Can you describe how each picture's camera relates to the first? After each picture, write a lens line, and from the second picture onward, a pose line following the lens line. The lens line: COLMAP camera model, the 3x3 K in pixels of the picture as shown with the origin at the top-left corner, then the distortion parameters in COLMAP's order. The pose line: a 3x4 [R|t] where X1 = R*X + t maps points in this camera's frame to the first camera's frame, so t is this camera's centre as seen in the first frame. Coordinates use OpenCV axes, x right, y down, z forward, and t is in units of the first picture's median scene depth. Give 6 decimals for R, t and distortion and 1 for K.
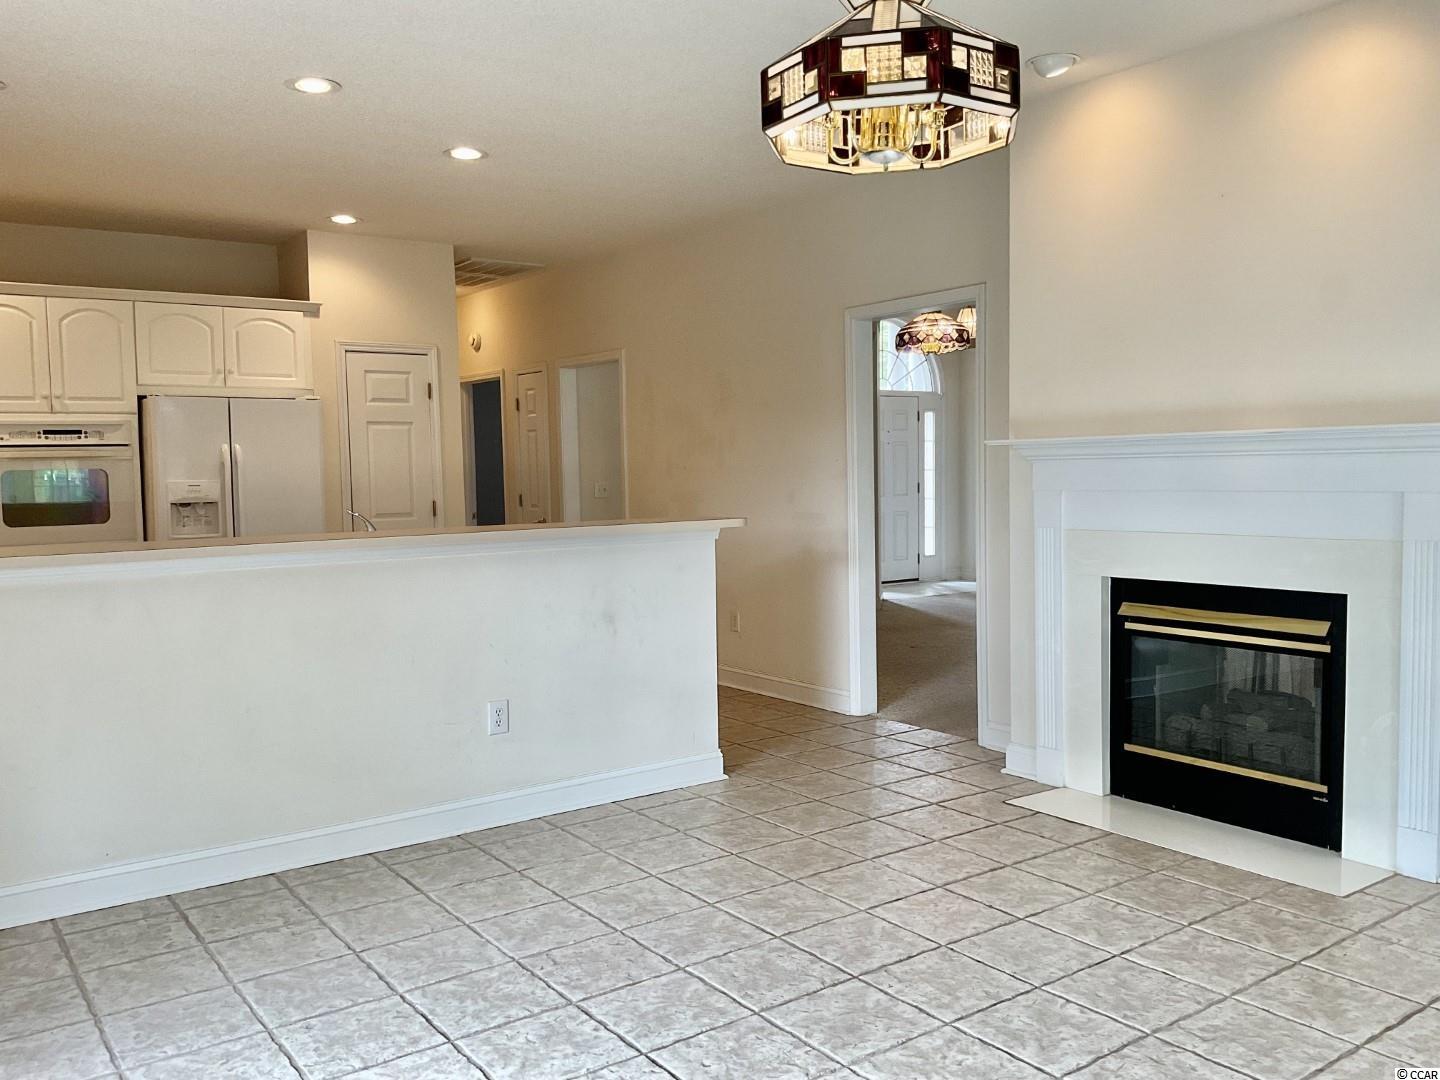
lens RADIAL K [[1220.3, 0, 748.8], [0, 1220.3, 540.7], [0, 0, 1]] dist [0.095127, -0.168552]
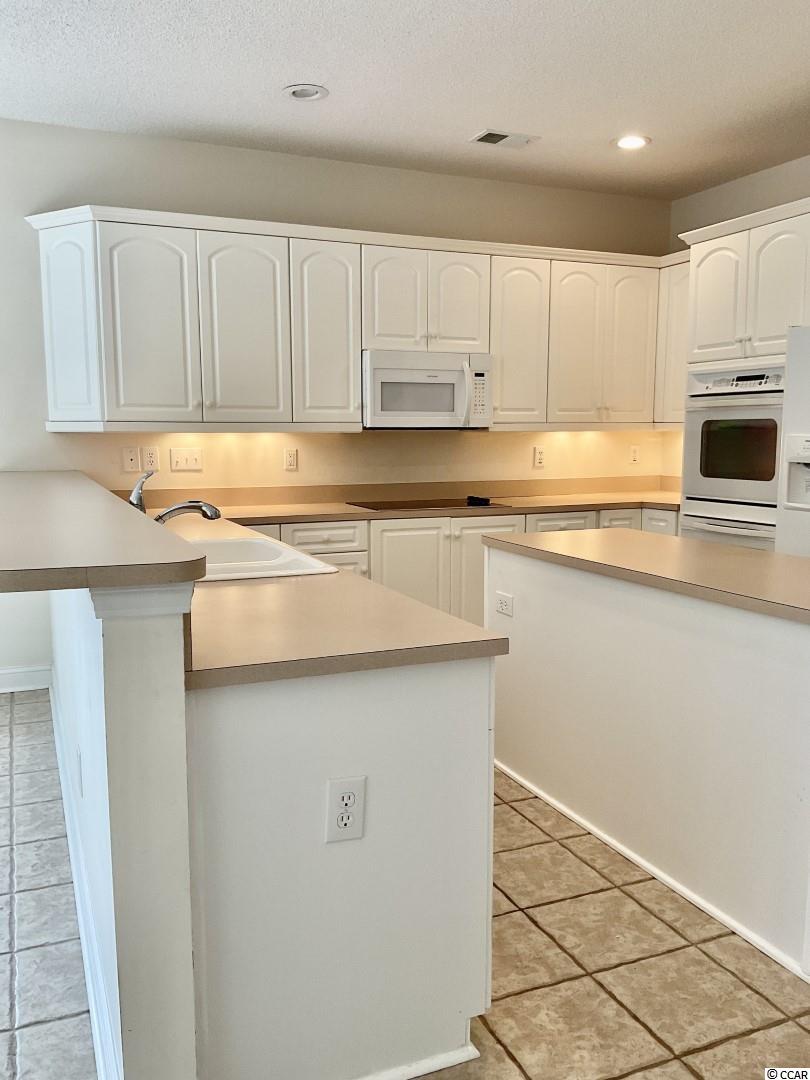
lens RADIAL K [[915.2, 0, 402.4], [0, 915.2, 542.1], [0, 0, 1]] dist [0.095127, -0.168552]
pose [[-0.246765, 0.138684, -0.959101, 0.250315], [-0.050516, 0.986520, 0.155646, -0.082639], [0.967758, 0.086858, -0.236433, 1.239503]]
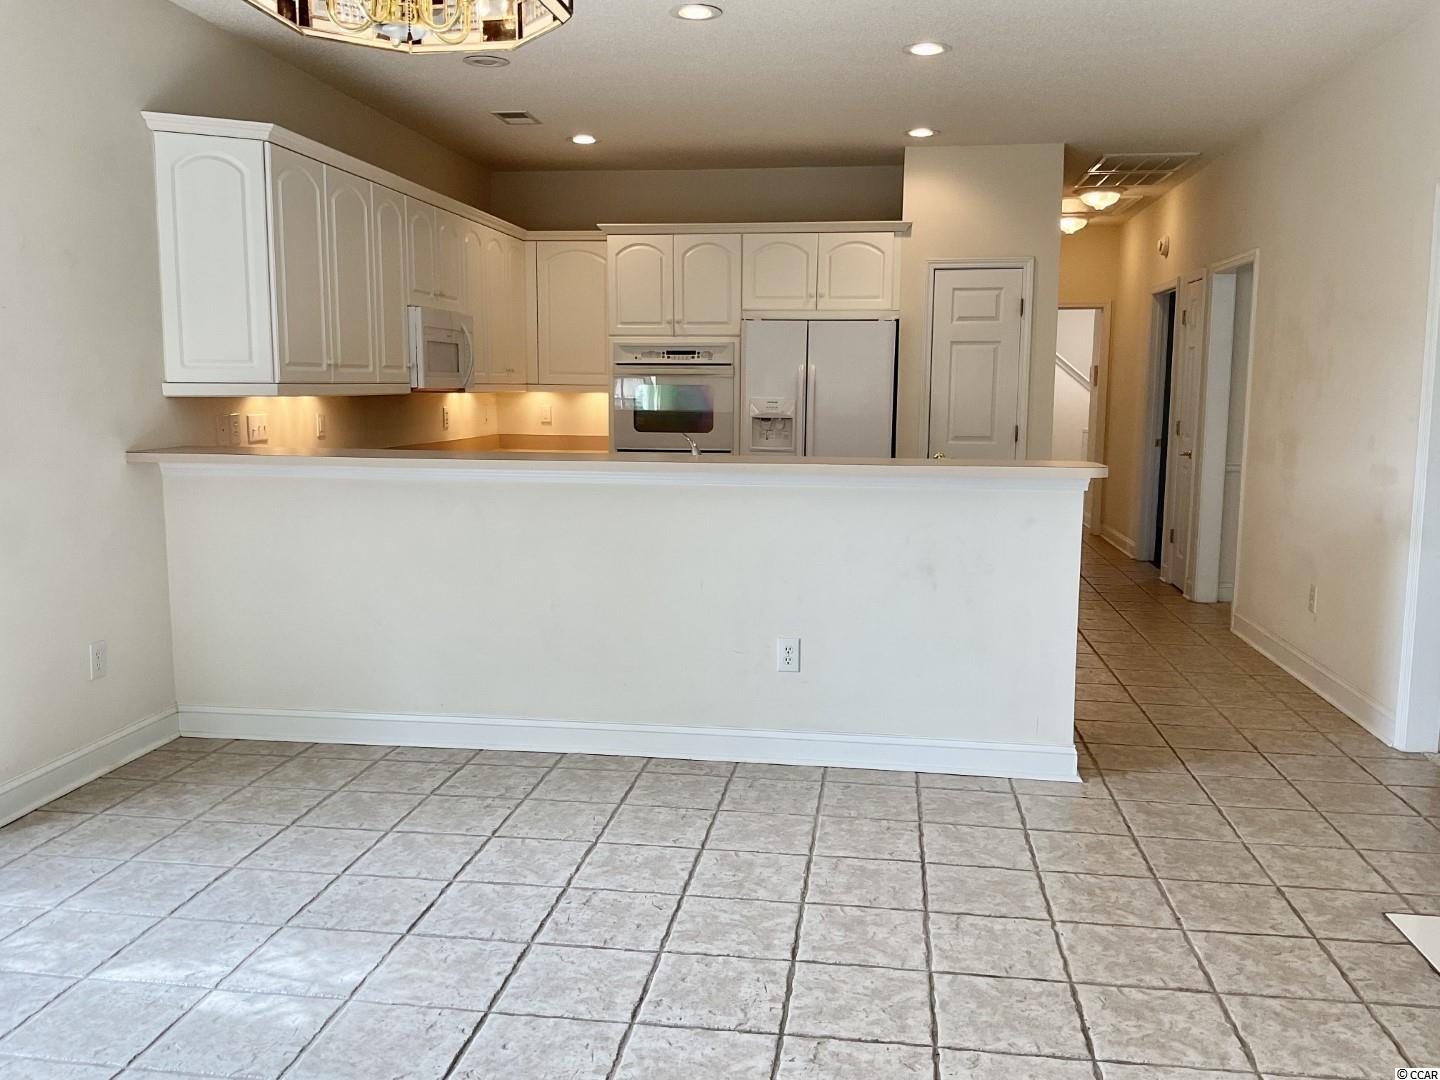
lens RADIAL K [[1220.3, 0, 710.8], [0, 1220.3, 536.9], [0, 0, 1]] dist [0.095127, -0.168552]
pose [[0.705989, 0.113483, -0.699072, 0.401248], [-0.062422, 0.993208, 0.098192, -0.039697], [0.705467, -0.025685, 0.708277, 0.256308]]
